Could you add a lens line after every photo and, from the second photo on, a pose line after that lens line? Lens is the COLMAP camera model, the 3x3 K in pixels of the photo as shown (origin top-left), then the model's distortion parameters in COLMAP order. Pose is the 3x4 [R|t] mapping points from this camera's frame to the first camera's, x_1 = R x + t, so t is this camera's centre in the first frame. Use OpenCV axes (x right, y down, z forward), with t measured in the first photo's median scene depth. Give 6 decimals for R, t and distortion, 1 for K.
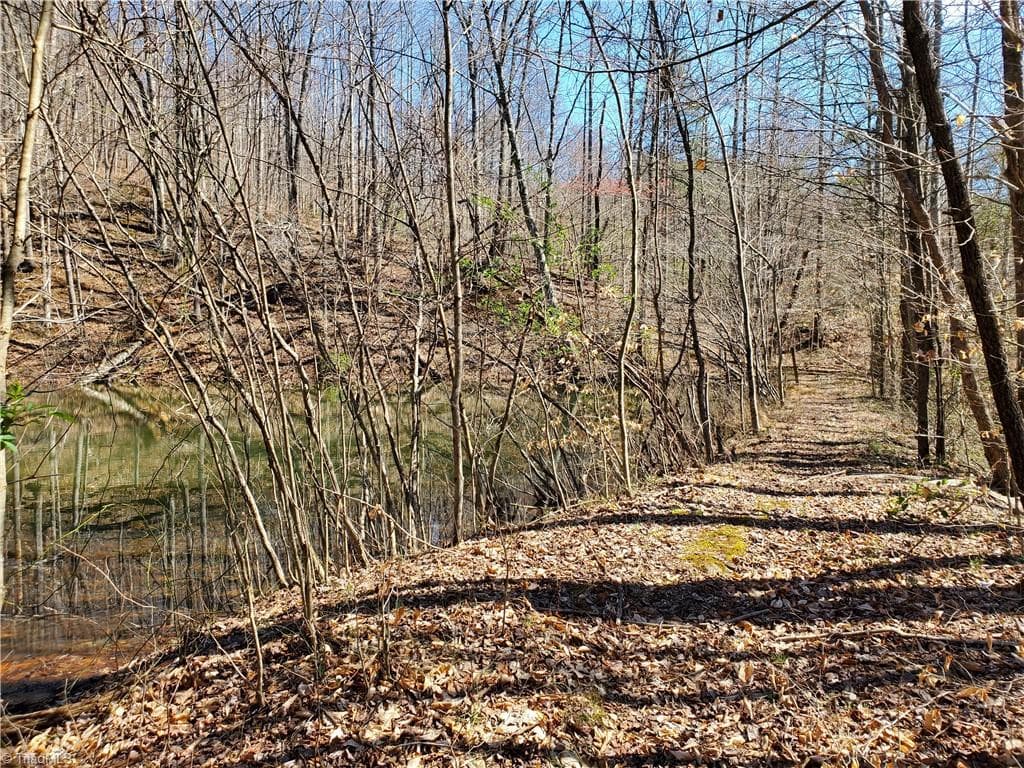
lens RADIAL K [[834.7, 0, 513.1], [0, 834.7, 381.2], [0, 0, 1]] dist [0.036396, -0.005345]
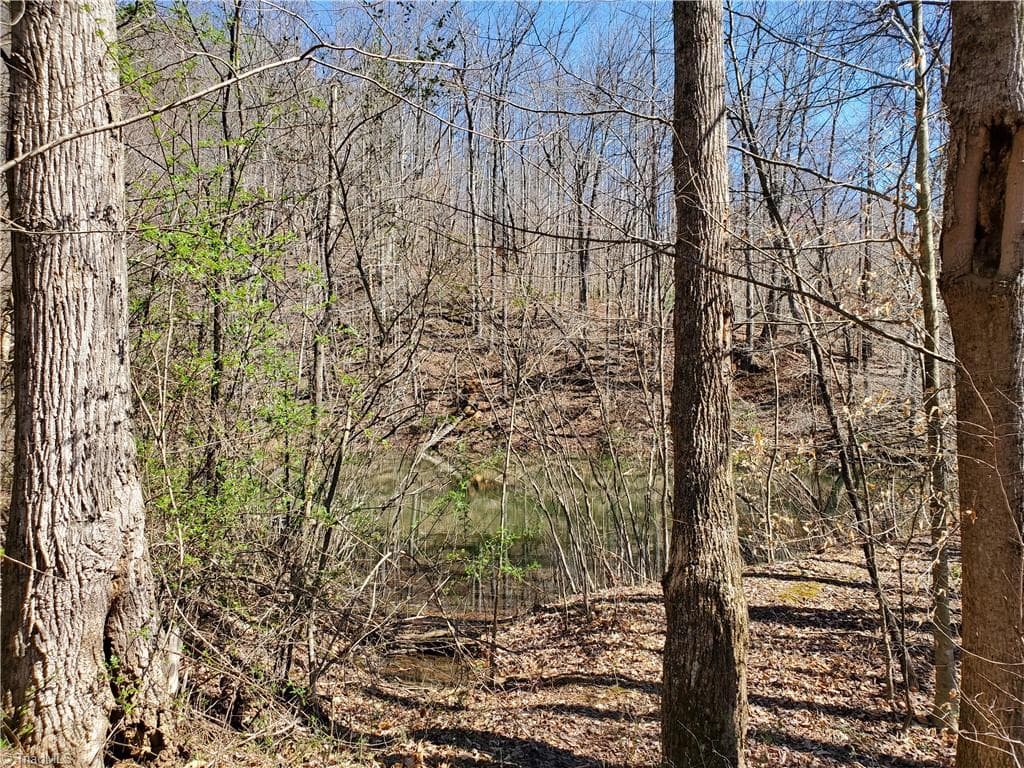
lens RADIAL K [[834.7, 0, 510.4], [0, 834.7, 386.0], [0, 0, 1]] dist [0.036396, -0.005345]
pose [[0.942711, 0.003783, -0.333590, 0.322122], [-0.025712, 0.997785, -0.061346, -0.161132], [0.332619, 0.066409, 0.940720, -1.257905]]
